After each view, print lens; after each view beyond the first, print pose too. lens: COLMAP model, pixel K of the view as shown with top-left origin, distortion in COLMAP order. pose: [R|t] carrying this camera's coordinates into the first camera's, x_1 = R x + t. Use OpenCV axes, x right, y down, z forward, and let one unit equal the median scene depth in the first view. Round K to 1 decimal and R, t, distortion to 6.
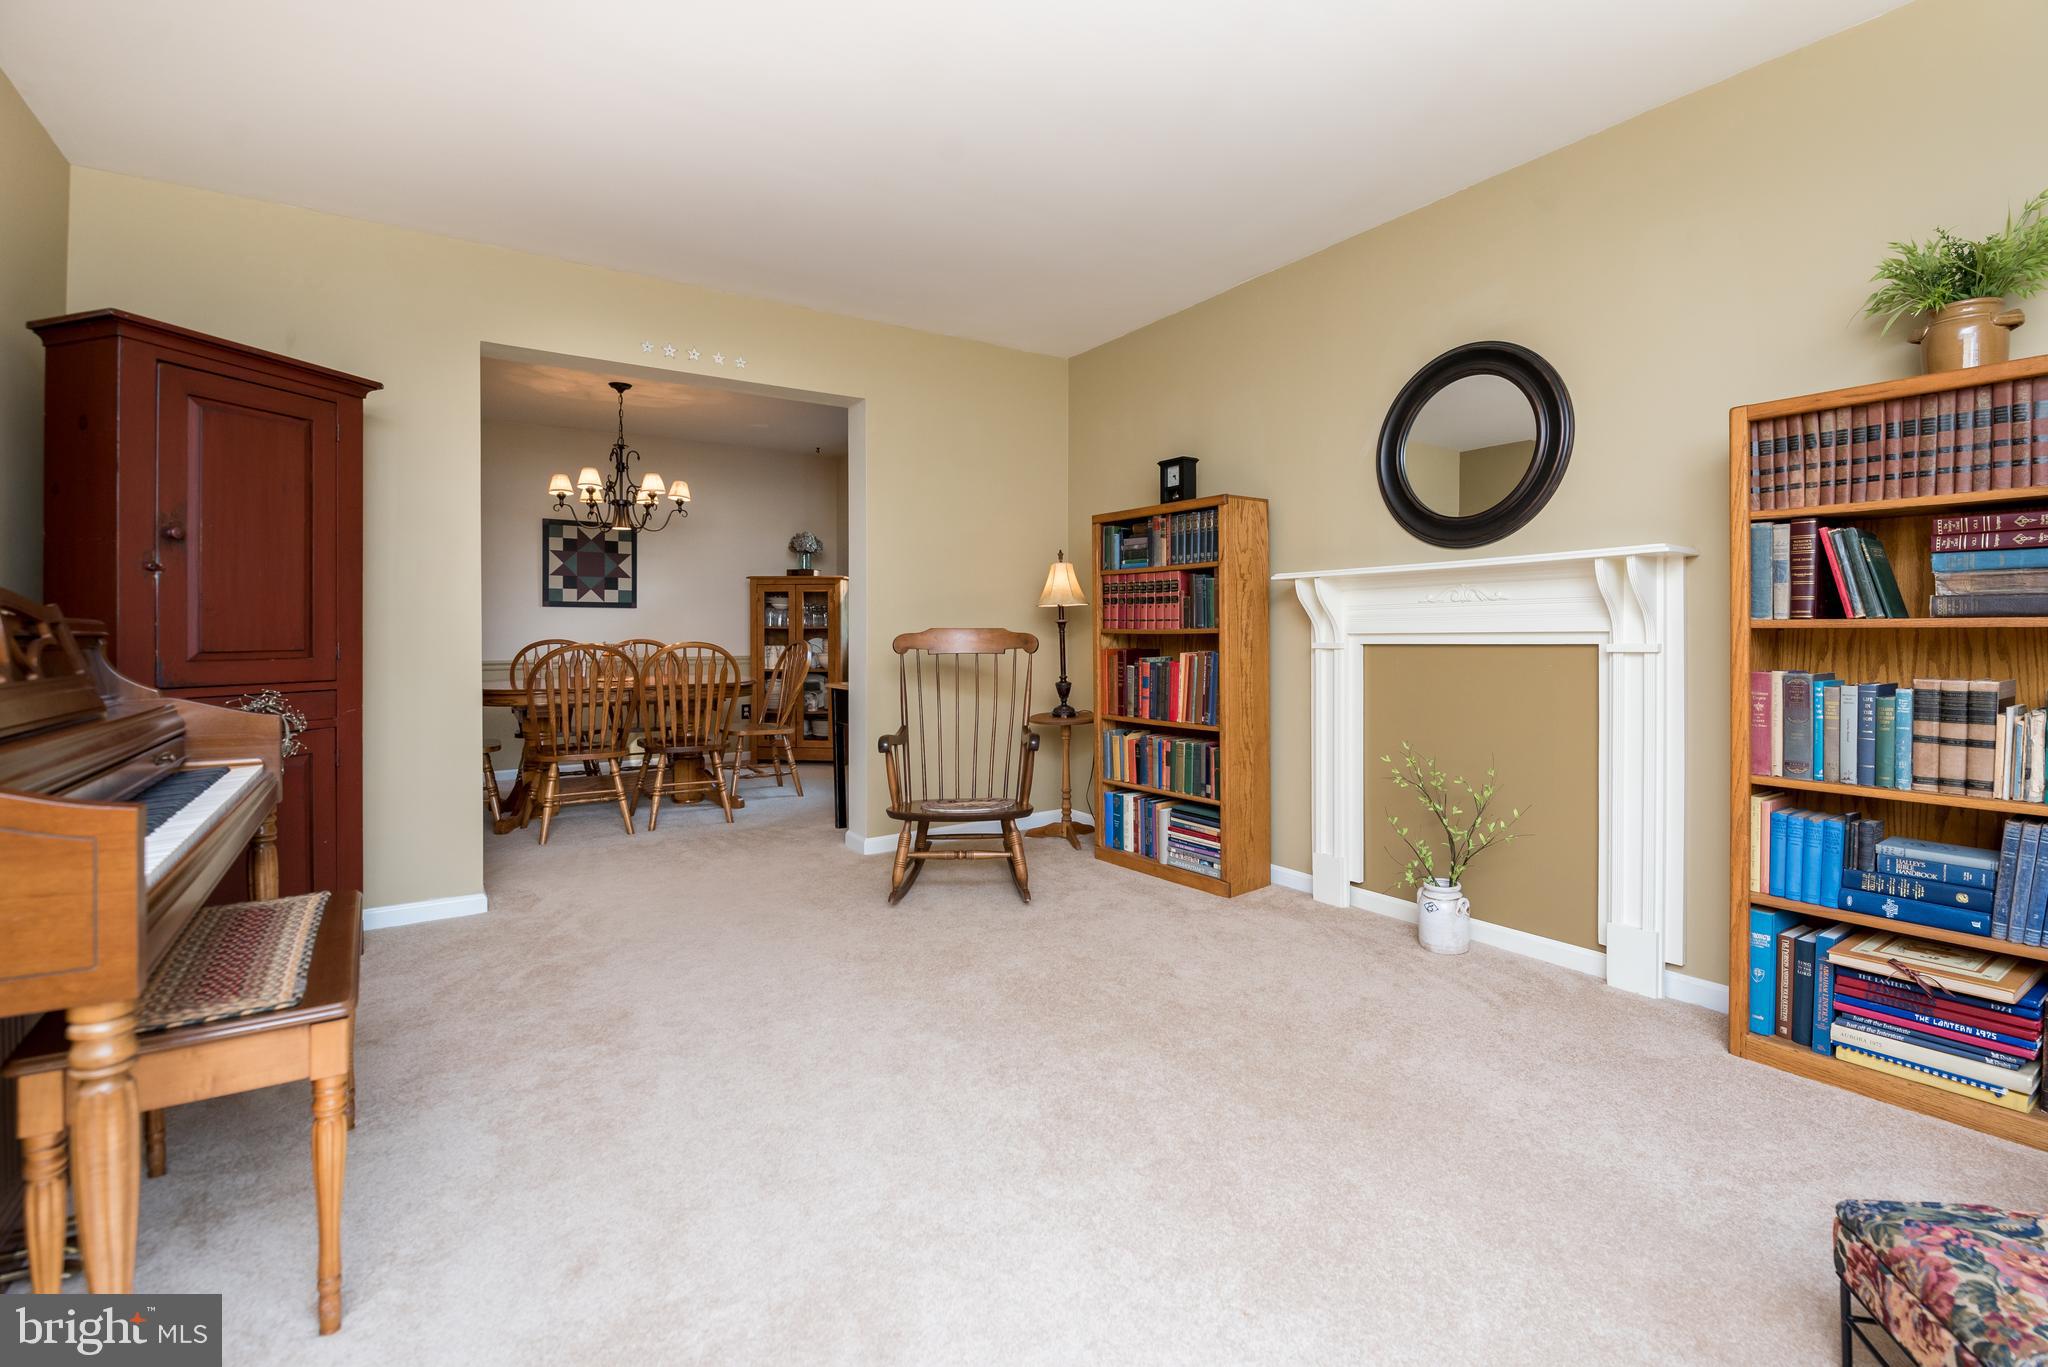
lens RADIAL K [[904.7, 0, 1030.6], [0, 904.7, 632.1], [0, 0, 1]] dist [0.001026, -0.009570]
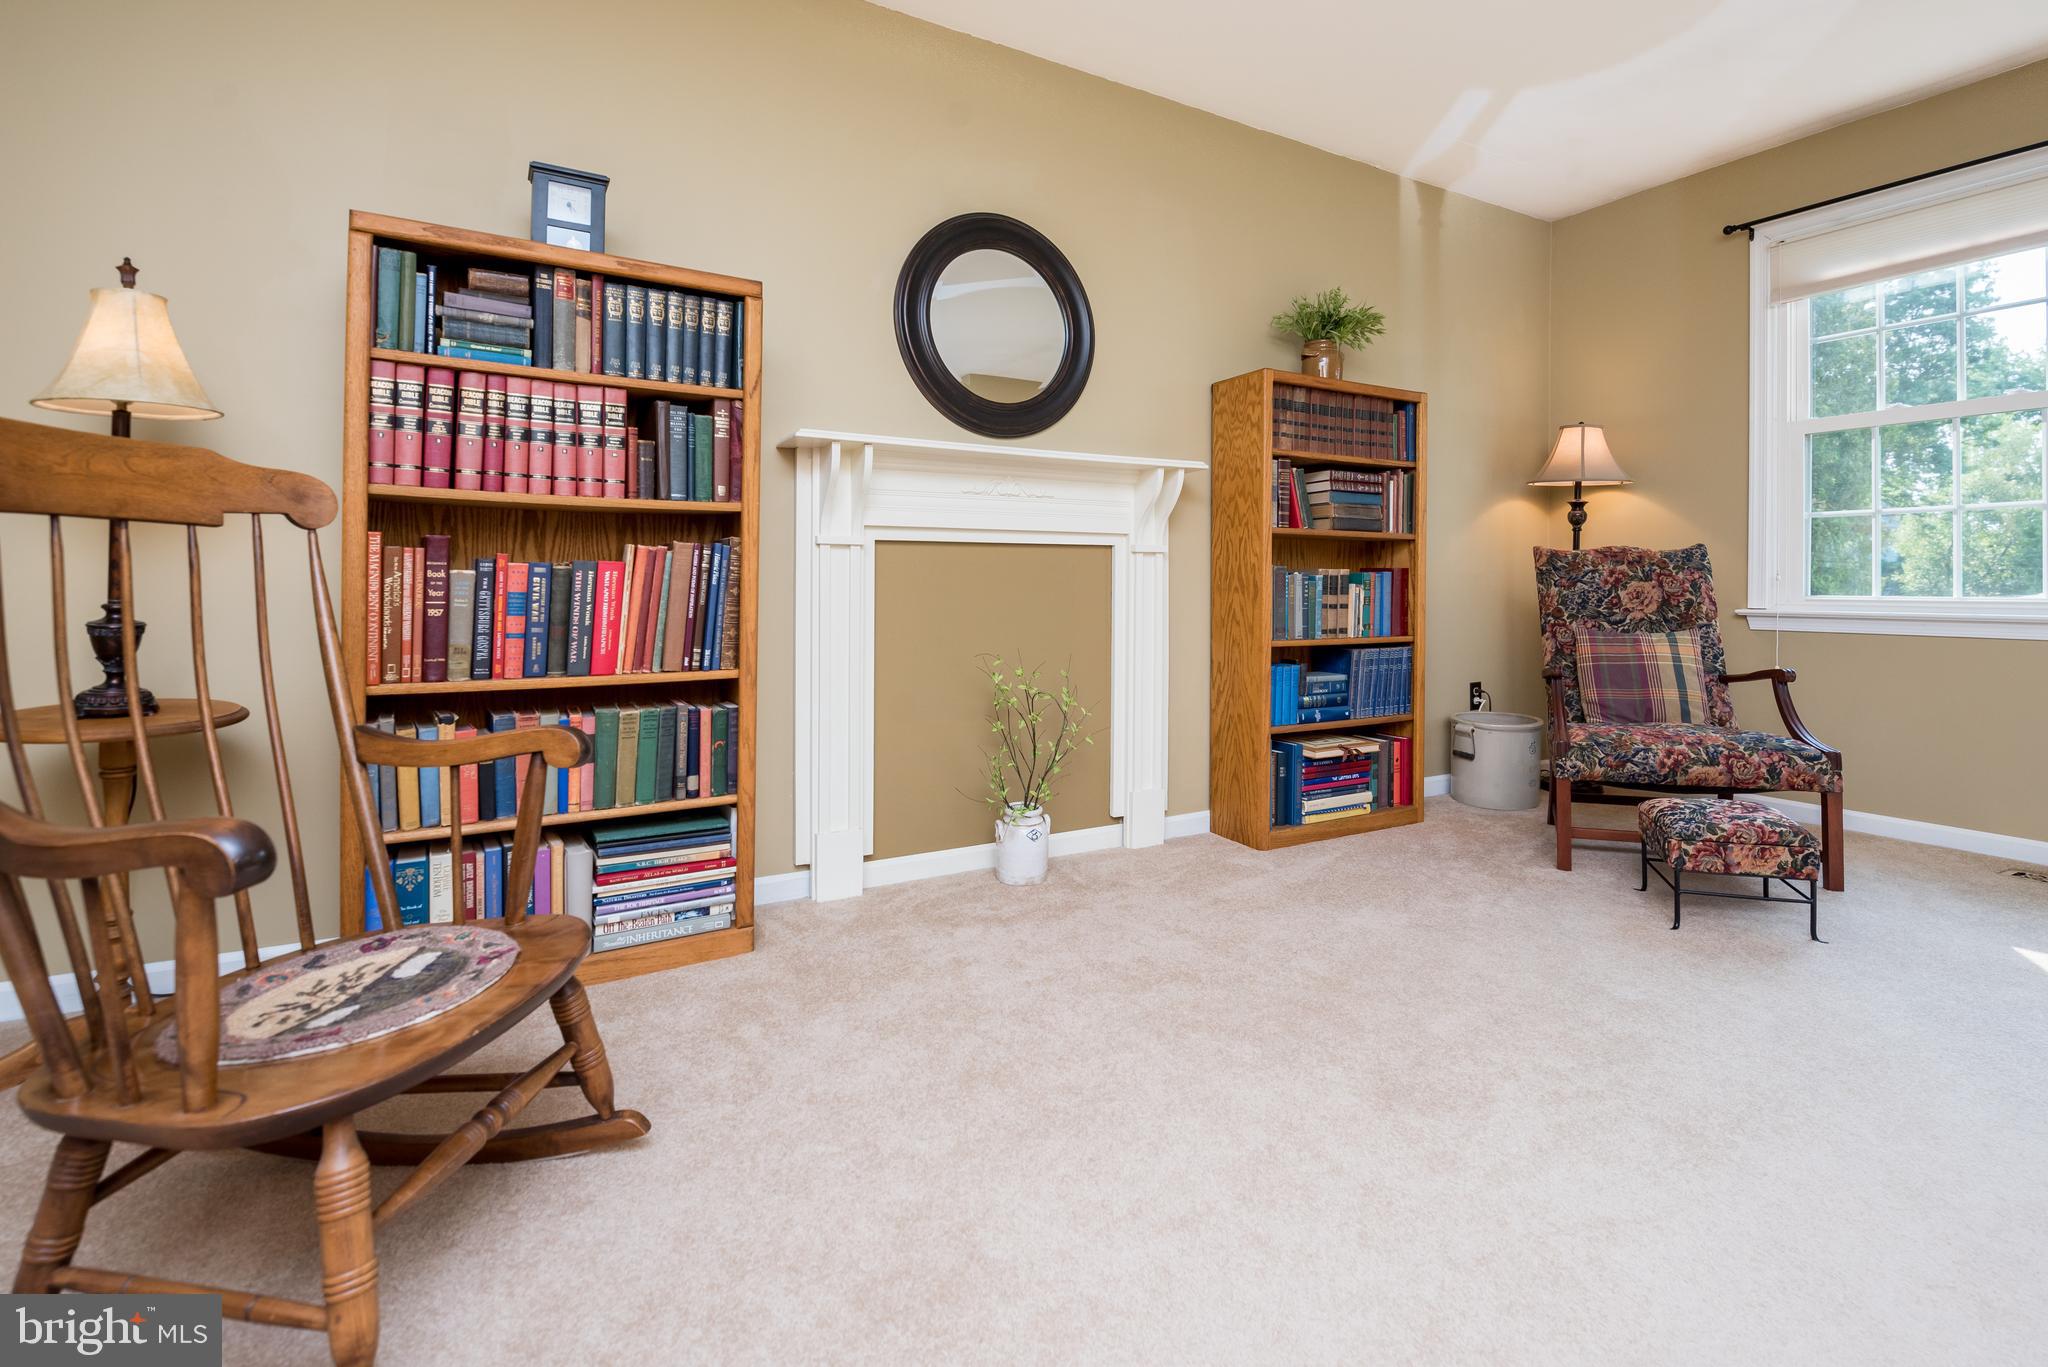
lens RADIAL K [[948.9, 0, 1028.4], [0, 948.9, 590.7], [0, 0, 1]] dist [-0.014039, -0.000505]
pose [[0.070912, -0.002020, 0.997481, -0.697839], [-0.007110, 0.999972, 0.002530, 0.087938], [-0.997457, -0.007272, 0.070896, 1.347518]]
